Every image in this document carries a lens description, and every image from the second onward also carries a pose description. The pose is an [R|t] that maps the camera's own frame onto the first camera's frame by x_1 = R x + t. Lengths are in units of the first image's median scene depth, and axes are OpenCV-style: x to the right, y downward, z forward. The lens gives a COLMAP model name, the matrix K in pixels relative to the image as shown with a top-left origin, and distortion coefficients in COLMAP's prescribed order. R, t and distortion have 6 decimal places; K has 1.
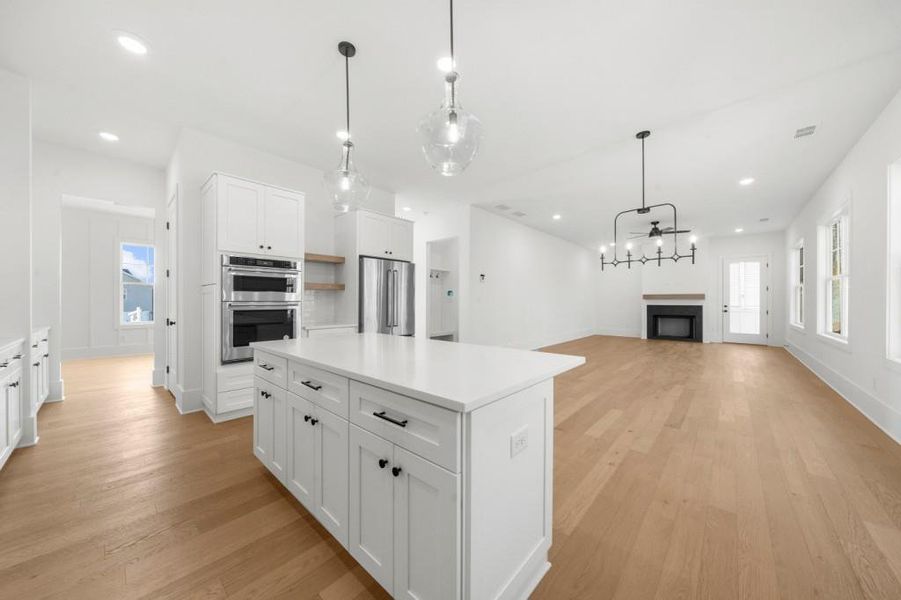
lens RADIAL K [[311.3, 0, 446.5], [0, 311.3, 299.9], [0, 0, 1]] dist [-0.002288, -0.000179]
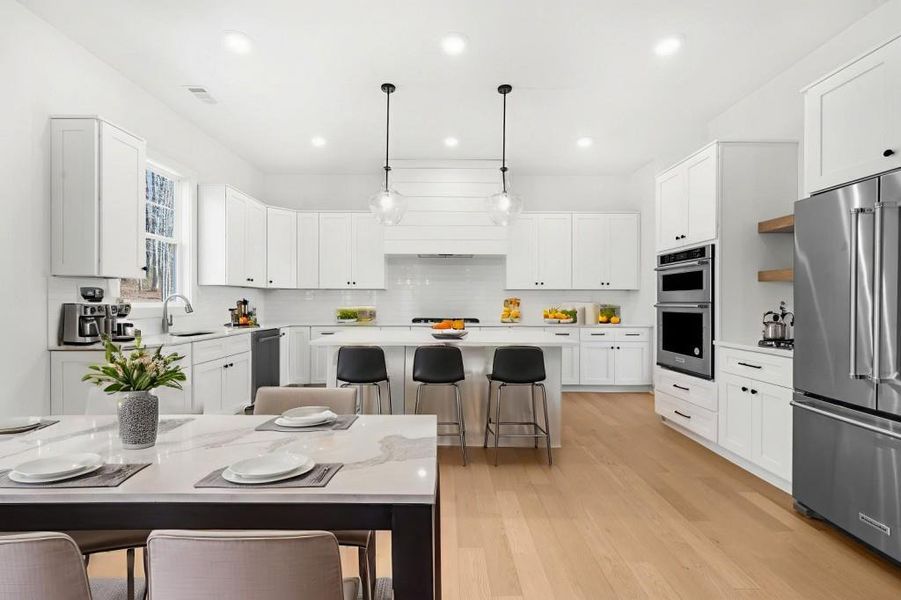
lens RADIAL K [[384.0, 0, 447.2], [0, 384.0, 300.0], [0, 0, 1]] dist [0.002737, -0.000186]
pose [[-0.743158, -0.005078, -0.669097, 0.574657], [-0.001448, 0.999981, -0.005981, 0.005590], [0.669114, -0.003476, -0.743151, 1.358903]]
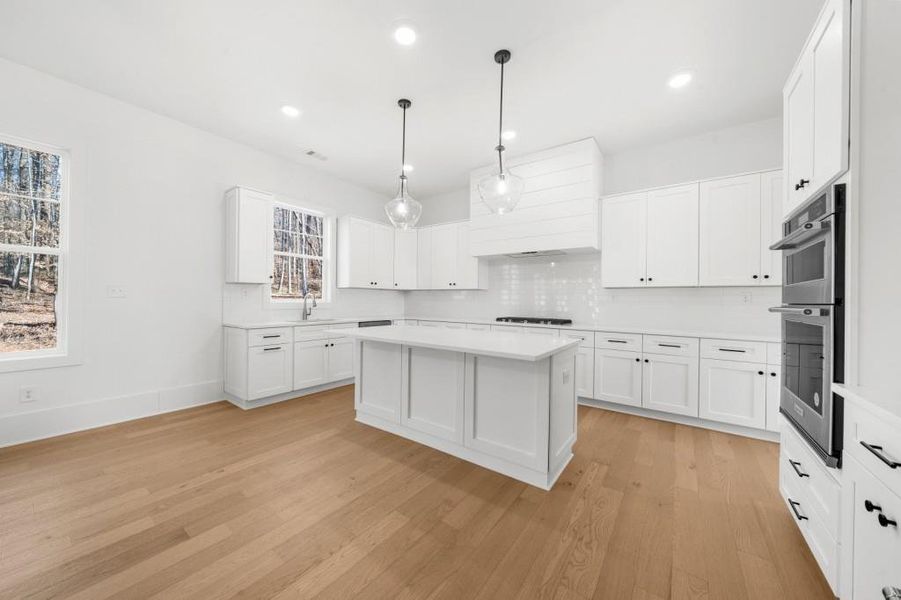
lens RADIAL K [[321.3, 0, 445.0], [0, 321.3, 299.9], [0, 0, 1]] dist [-0.002431, 0.000006]
pose [[-0.995922, -0.010829, -0.089569, -0.026268], [-0.010697, 0.999941, -0.001949, 0.004148], [0.089585, -0.000983, -0.995979, 1.429327]]
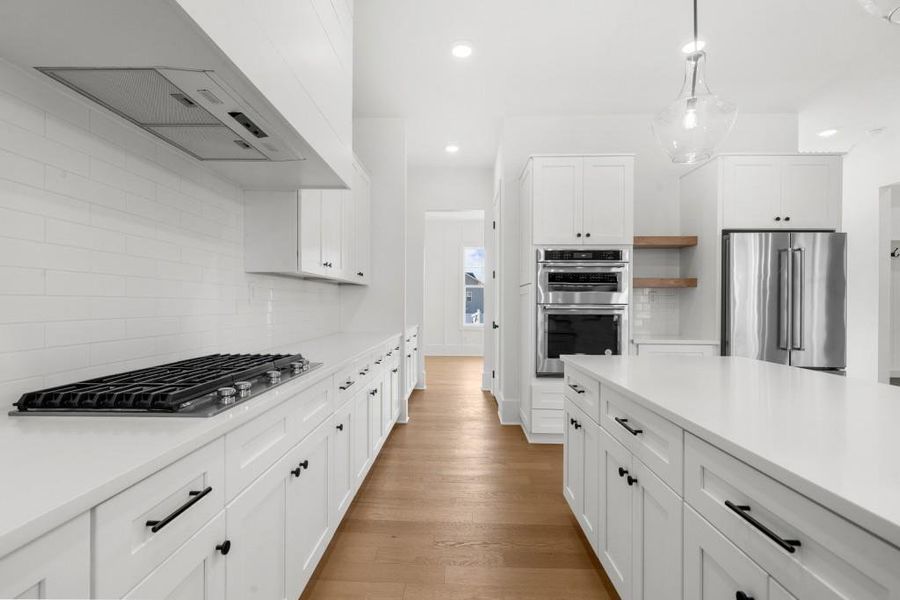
lens RADIAL K [[422.3, 0, 447.8], [0, 422.3, 301.0], [0, 0, 1]] dist [0.005432, -0.000187]
pose [[0.646919, -0.001564, -0.762557, 0.010516], [-0.001804, 0.999992, -0.003581, 0.001627], [0.762557, 0.003692, 0.646911, 0.047227]]
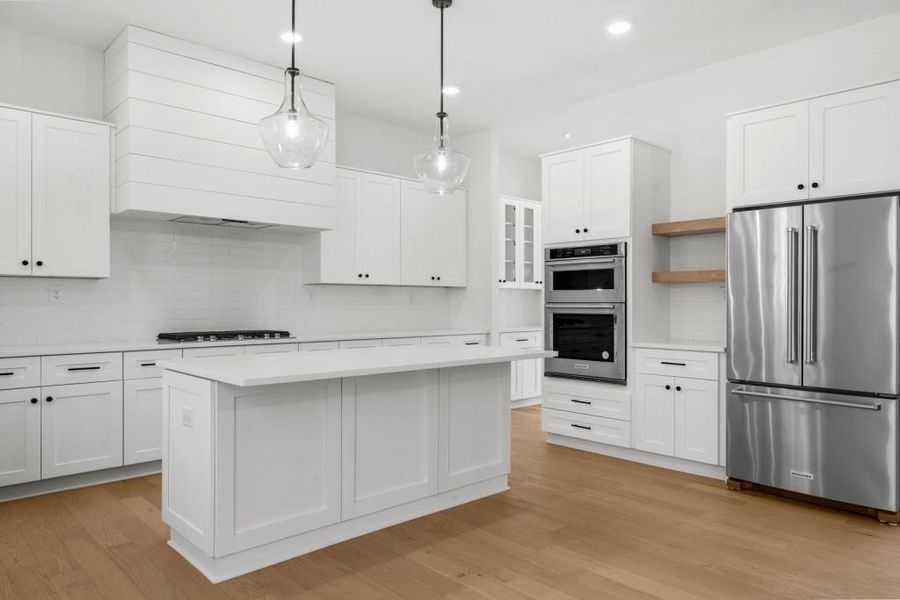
lens RADIAL K [[610.5, 0, 451.6], [0, 610.5, 298.0], [0, 0, 1]] dist [0.001702, 0.002637]
pose [[-0.079721, -0.009099, -0.996776, 0.920988], [0.002235, 0.999954, -0.009307, 0.006346], [0.996815, -0.002970, -0.079697, 0.810014]]
